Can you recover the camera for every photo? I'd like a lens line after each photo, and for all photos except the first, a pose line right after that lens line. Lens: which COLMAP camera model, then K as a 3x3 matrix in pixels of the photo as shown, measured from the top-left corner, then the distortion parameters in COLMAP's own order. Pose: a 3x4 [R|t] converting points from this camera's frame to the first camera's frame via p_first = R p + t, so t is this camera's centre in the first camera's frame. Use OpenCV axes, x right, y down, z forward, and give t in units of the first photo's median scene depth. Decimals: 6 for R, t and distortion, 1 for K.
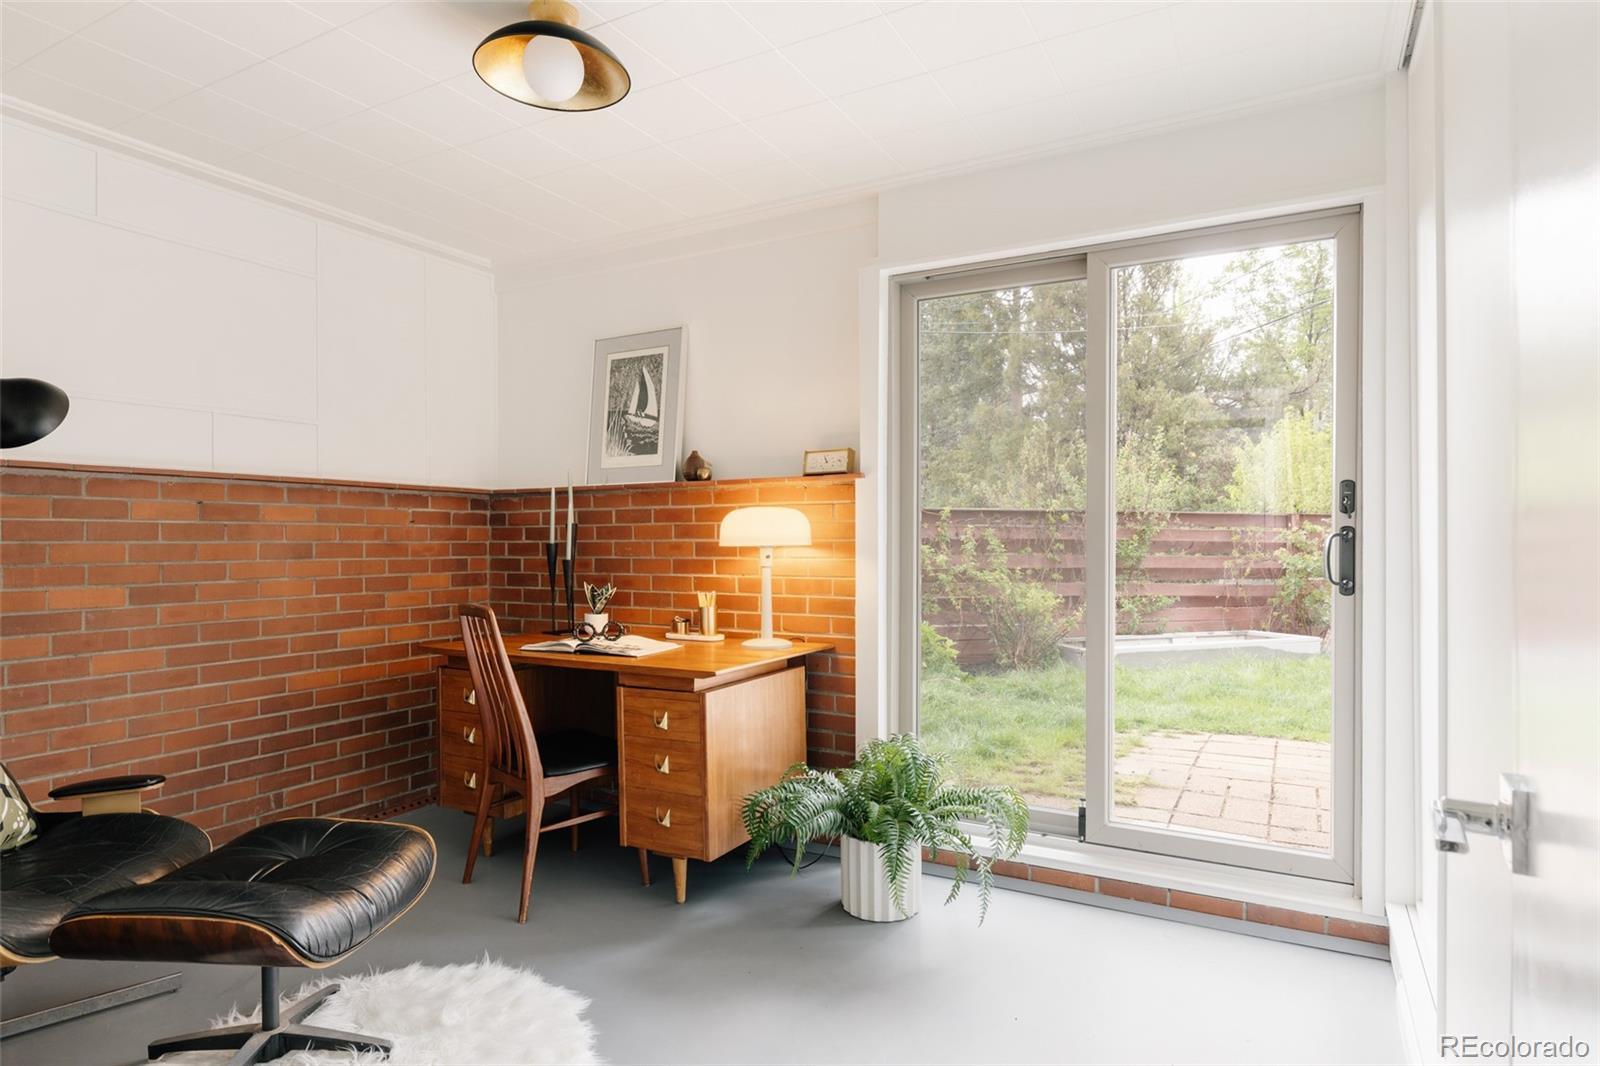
lens RADIAL K [[919.6, 0, 806.4], [0, 919.6, 537.9], [0, 0, 1]] dist [0.000064, -0.001367]
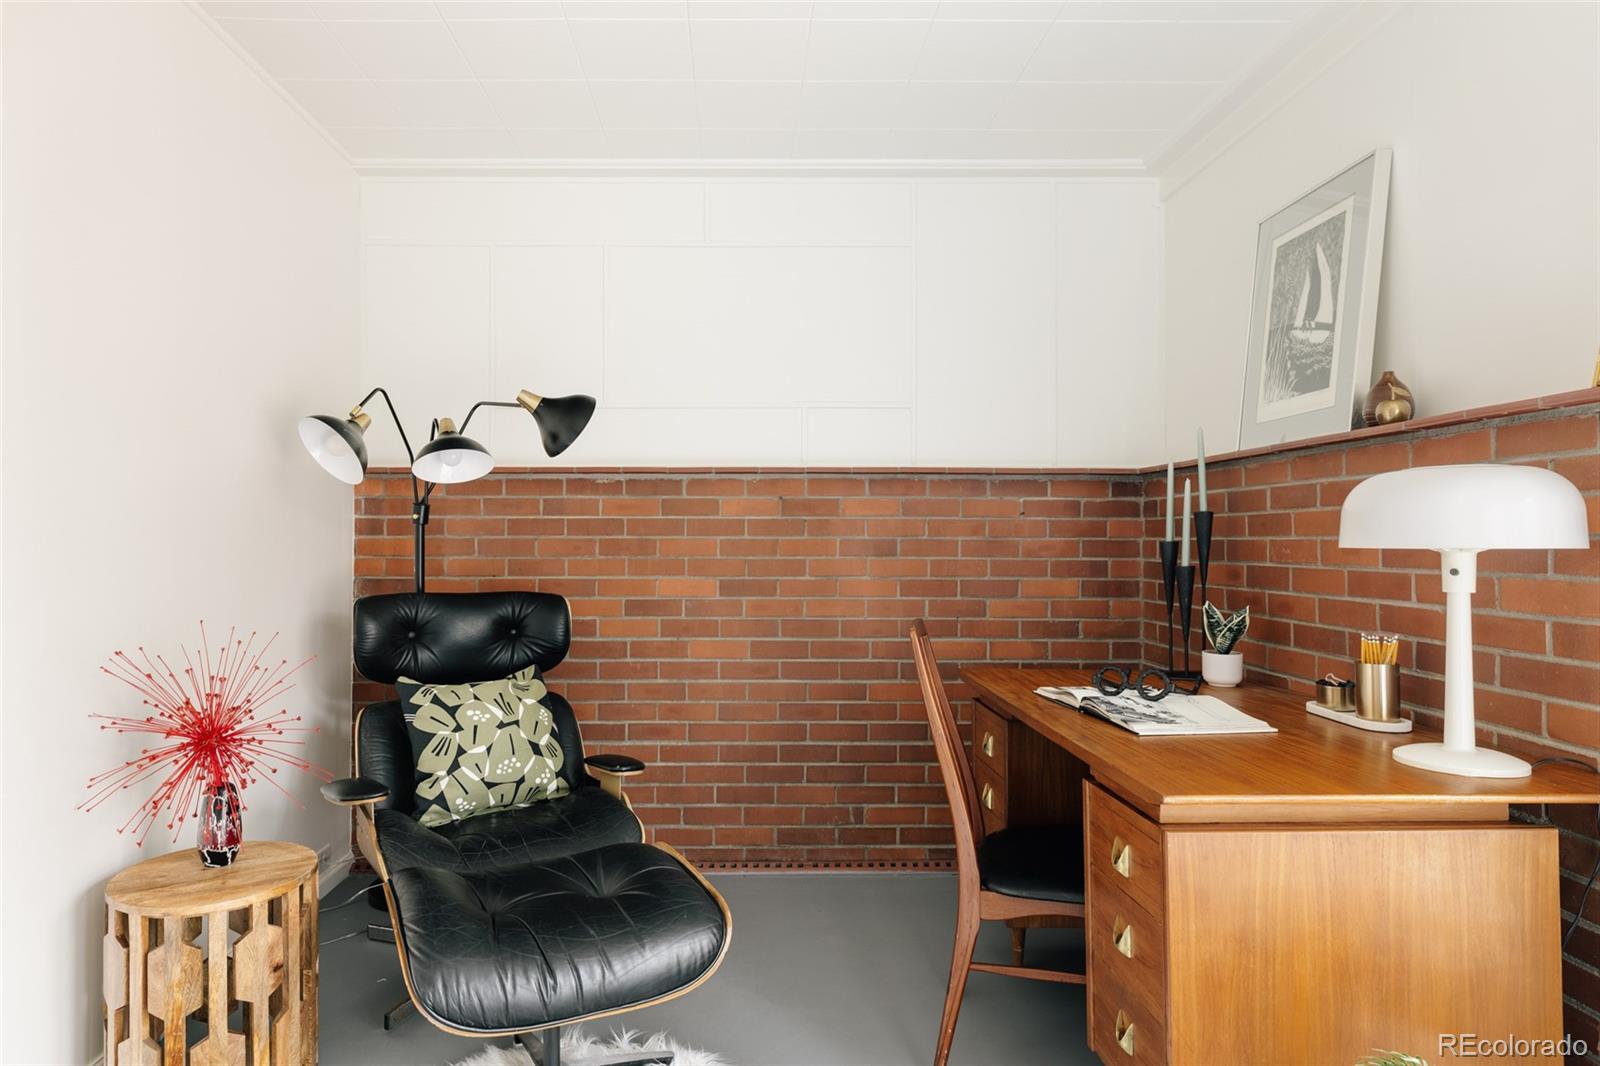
lens RADIAL K [[921.7, 0, 800.0], [0, 921.7, 533.0], [0, 0, 1]] dist [0.004987, 0.000089]
pose [[0.476184, -0.001726, -0.879344, 0.208277], [-0.001398, 0.999995, -0.002719, 0.002006], [0.879344, 0.002524, 0.476180, 0.476535]]
